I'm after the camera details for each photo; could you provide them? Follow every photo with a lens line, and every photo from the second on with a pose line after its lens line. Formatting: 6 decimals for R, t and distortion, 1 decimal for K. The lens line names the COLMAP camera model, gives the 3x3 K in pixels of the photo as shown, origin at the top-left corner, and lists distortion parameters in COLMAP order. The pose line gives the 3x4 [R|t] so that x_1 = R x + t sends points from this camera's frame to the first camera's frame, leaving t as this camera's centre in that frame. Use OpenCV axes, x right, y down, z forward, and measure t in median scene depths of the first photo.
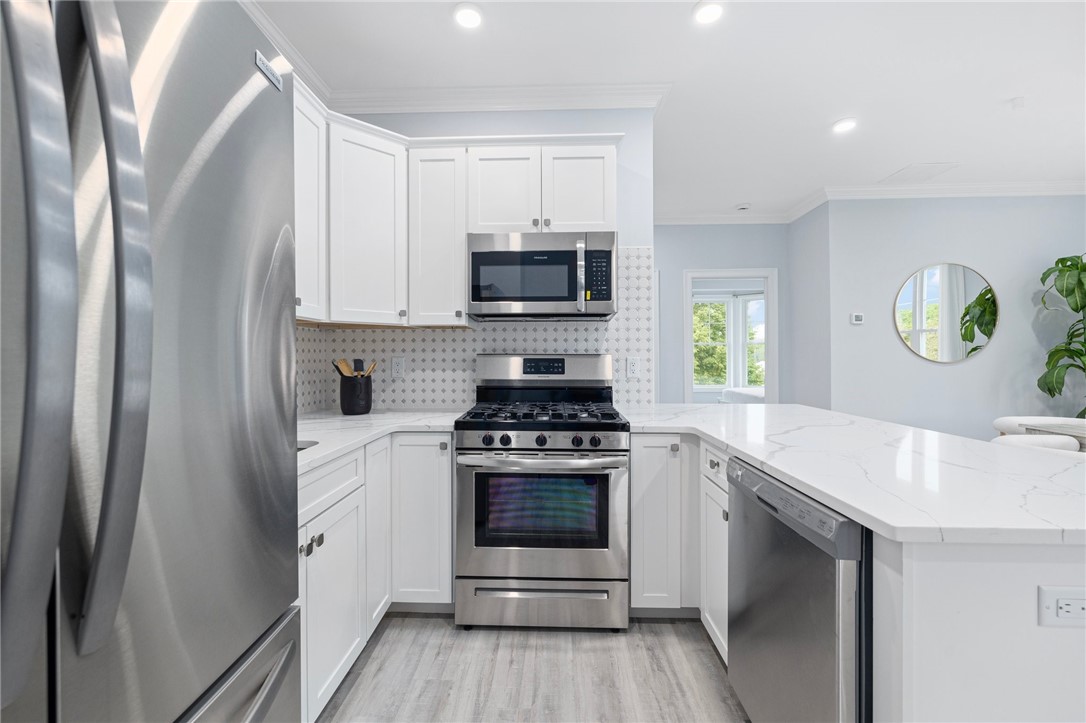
lens RADIAL K [[466.0, 0, 543.0], [0, 466.0, 361.5], [0, 0, 1]] dist [0.001001, 0.000073]
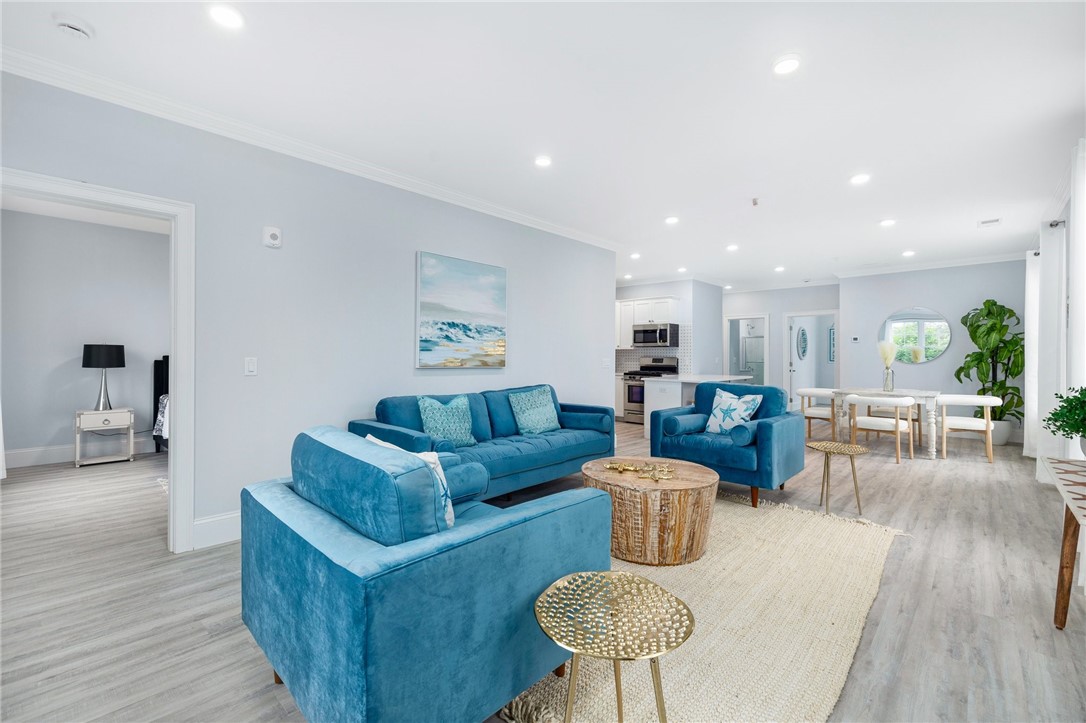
lens RADIAL K [[466.0, 0, 543.0], [0, 466.0, 361.5], [0, 0, 1]] dist [0.001001, 0.000073]
pose [[0.753344, 0.010684, -0.657539, 1.779112], [-0.013860, 0.999904, 0.000368, 0.029833], [0.657480, 0.008836, 0.753420, -2.336066]]
